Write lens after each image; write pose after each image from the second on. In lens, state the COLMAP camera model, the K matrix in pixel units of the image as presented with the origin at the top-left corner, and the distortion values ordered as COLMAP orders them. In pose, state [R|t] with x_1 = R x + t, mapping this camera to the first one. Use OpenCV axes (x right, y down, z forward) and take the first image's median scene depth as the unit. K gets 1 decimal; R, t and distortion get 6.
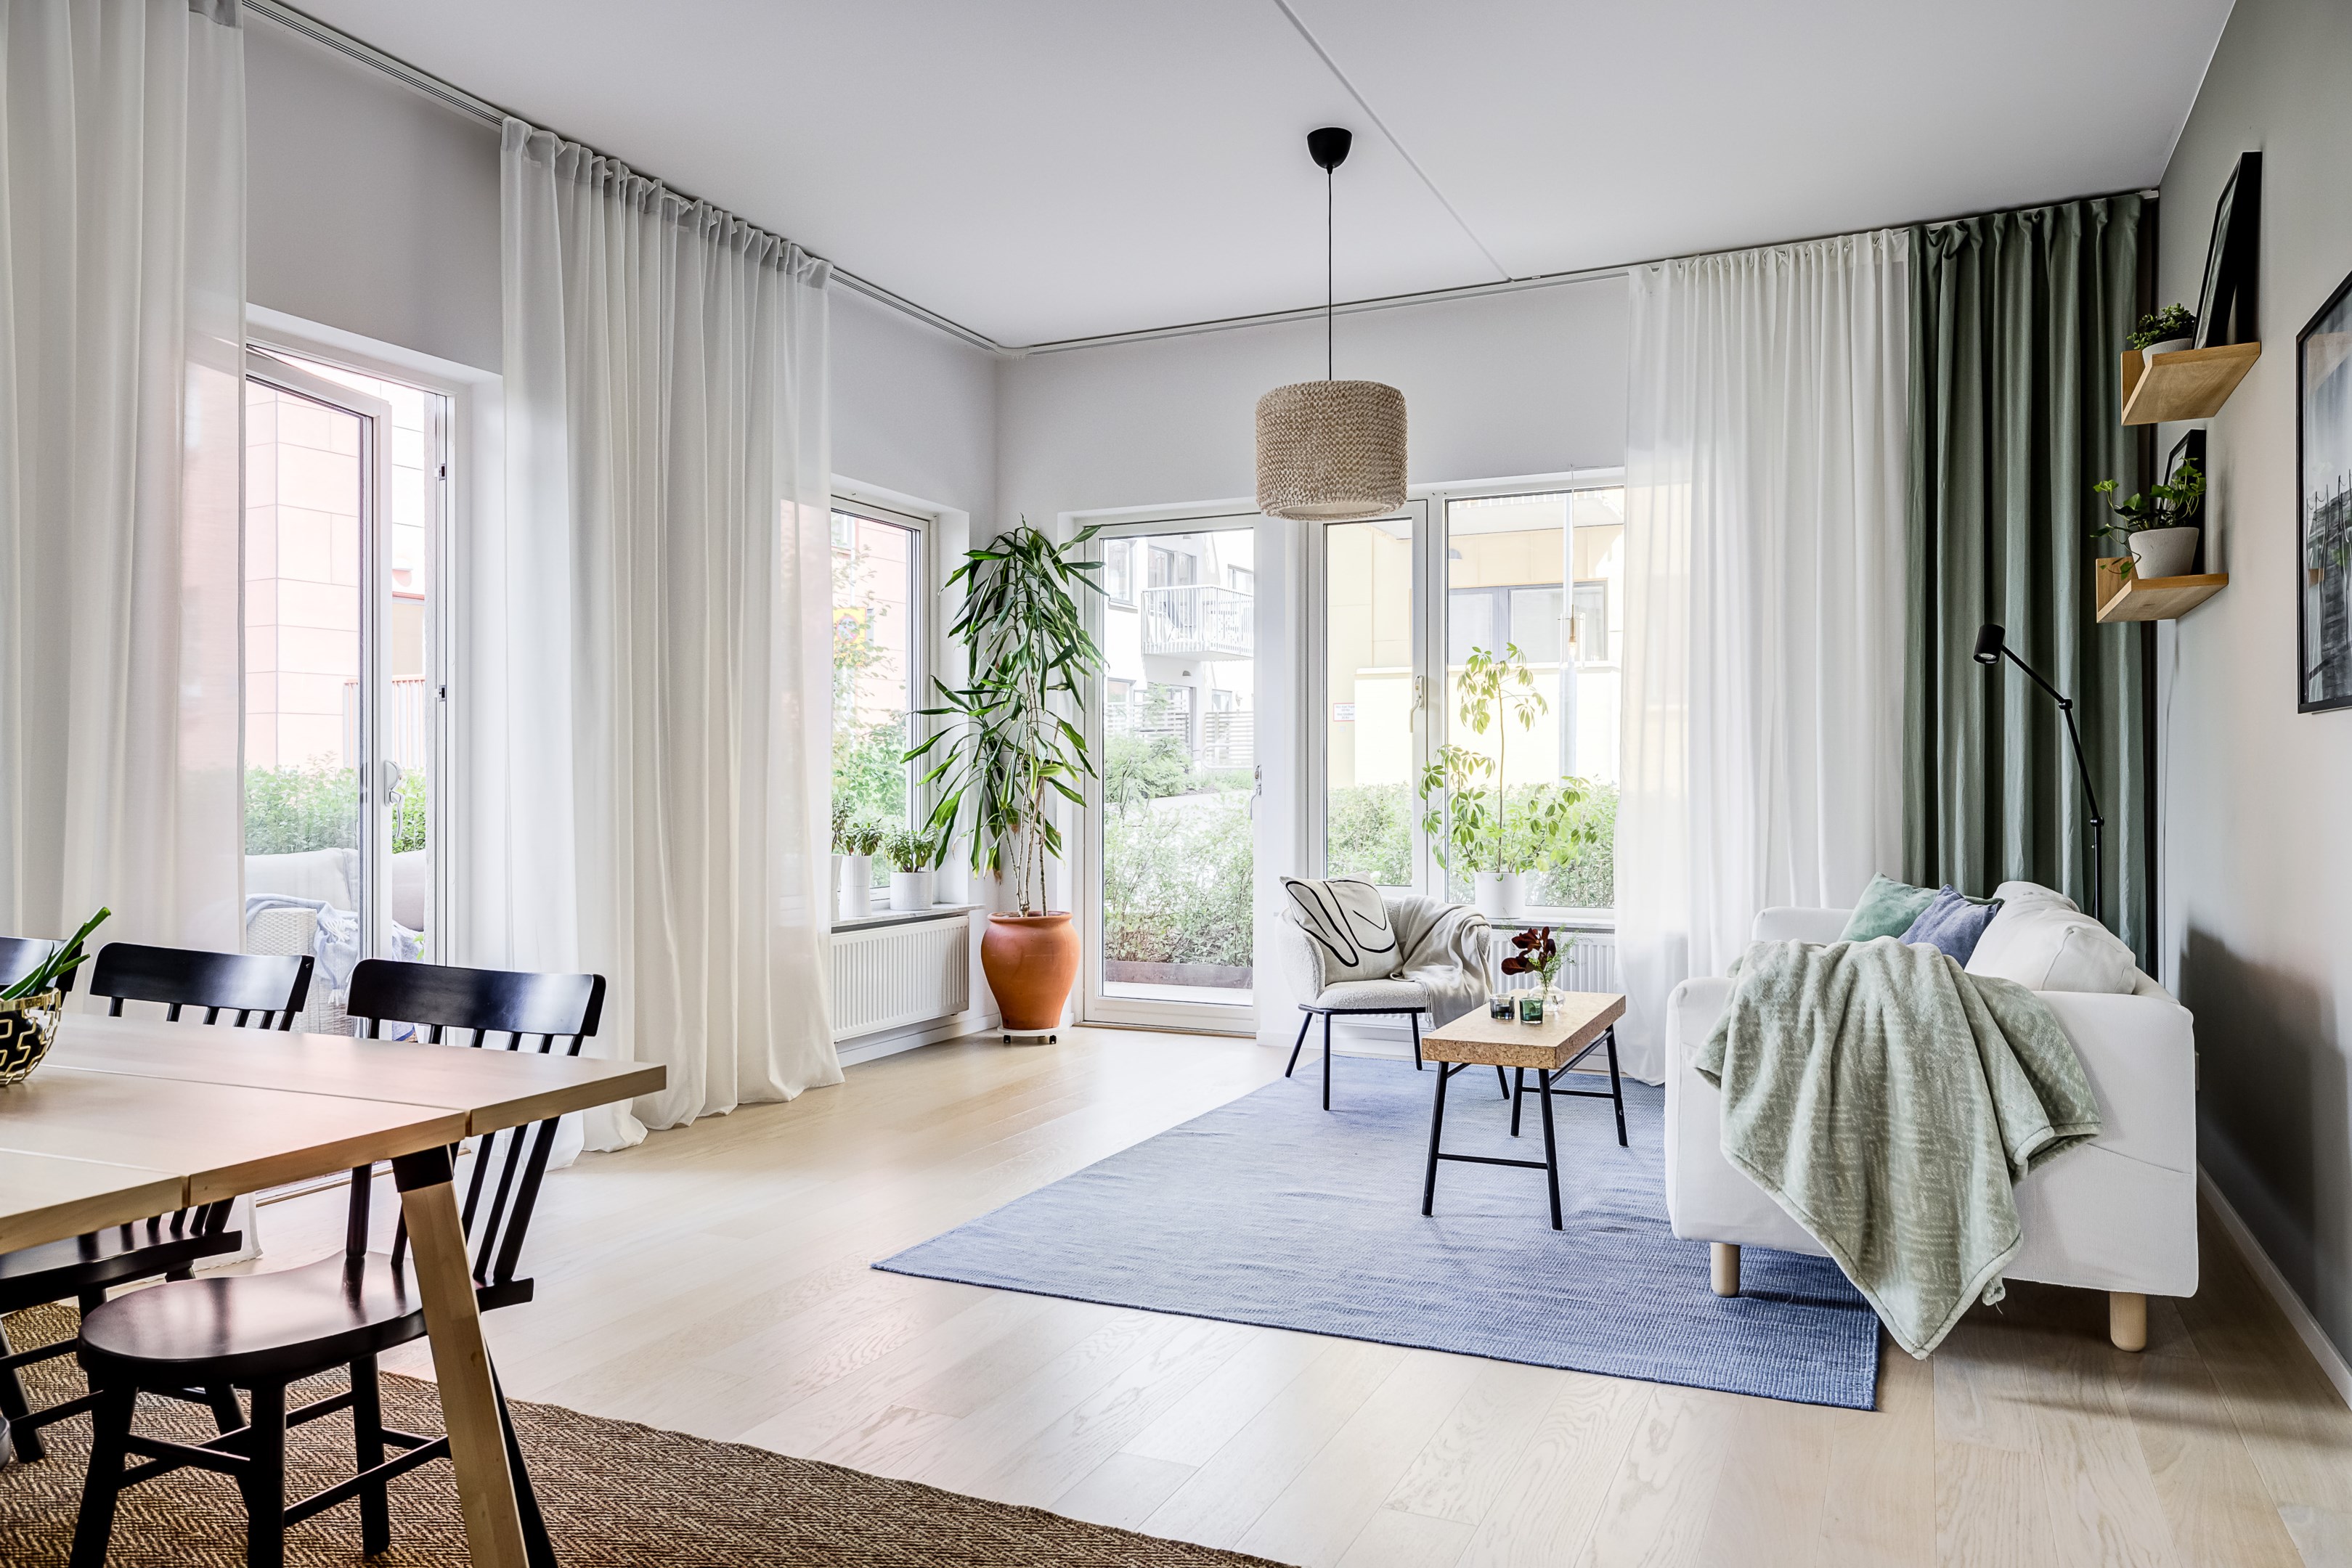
lens RADIAL K [[1602.4, 0, 1186.7], [0, 1602.4, 793.5], [0, 0, 1]] dist [0.007596, 0.017697]
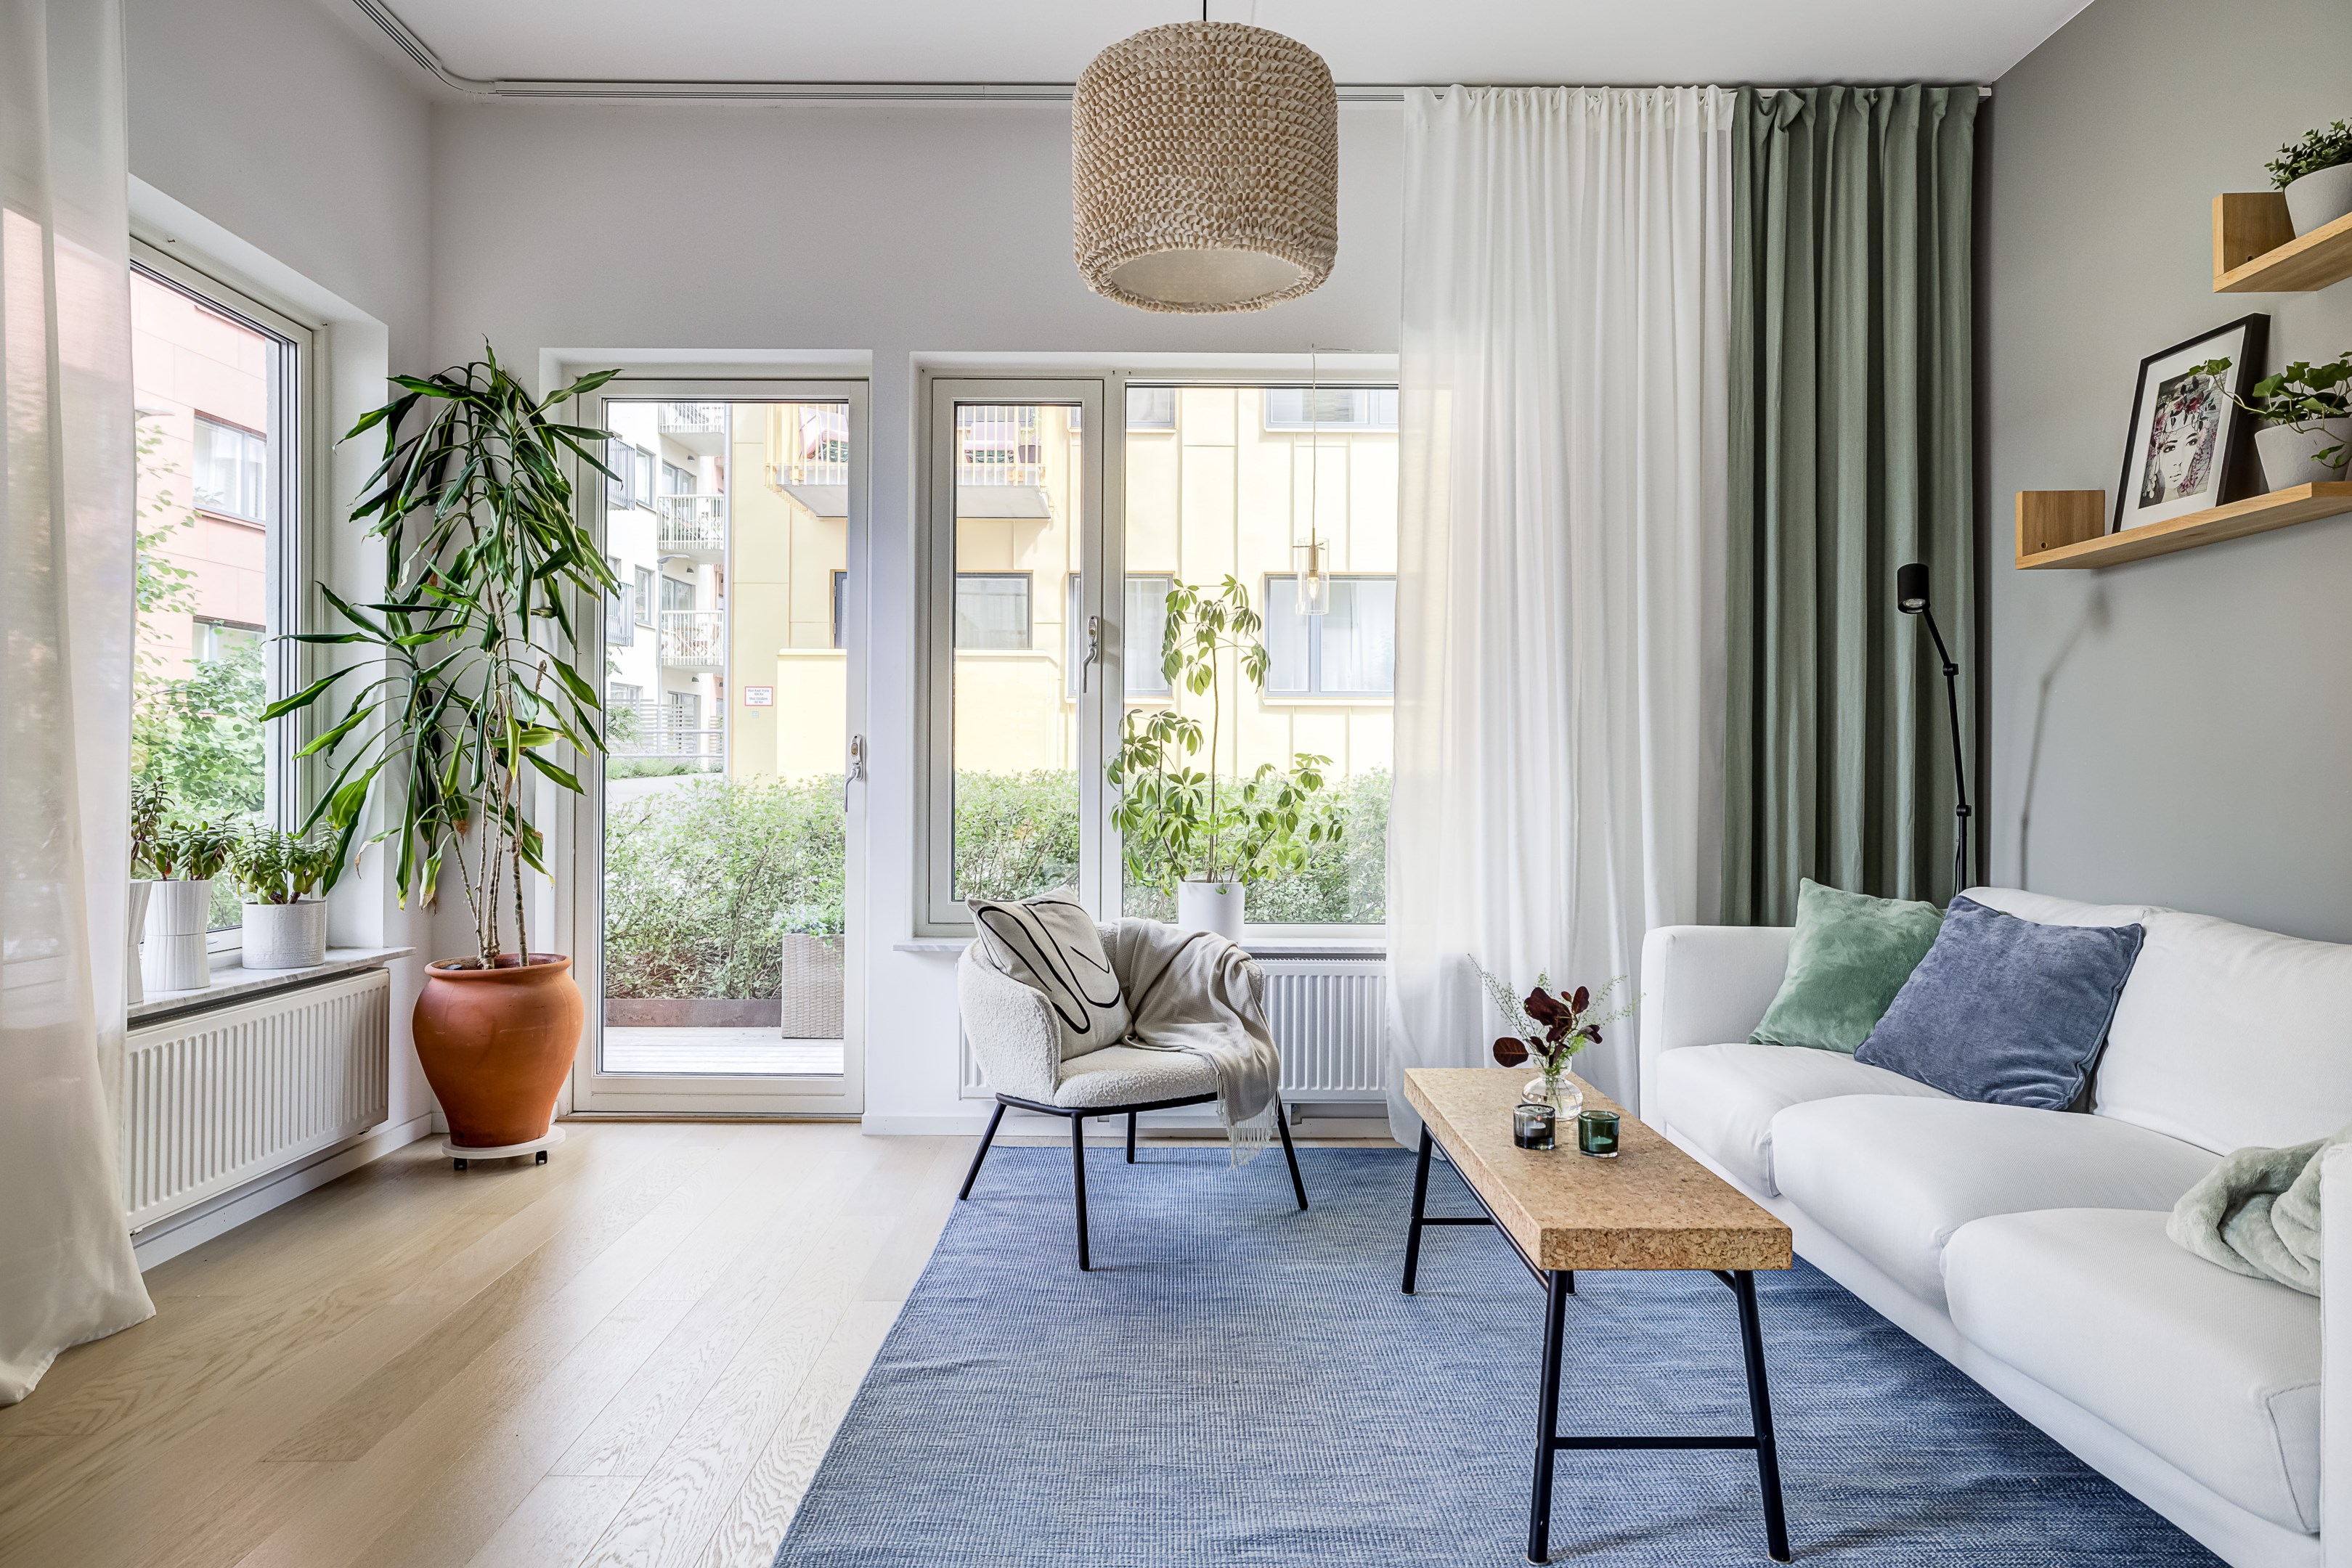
lens RADIAL K [[1502.7, 0, 1236.5], [0, 1502.7, 779.8], [0, 0, 1]] dist [-0.013830, 0.025753]
pose [[0.905004, 0.004726, 0.425377, -0.087697], [-0.003237, 0.999986, -0.004223, 0.004345], [-0.425391, 0.002445, 0.905006, 0.340237]]
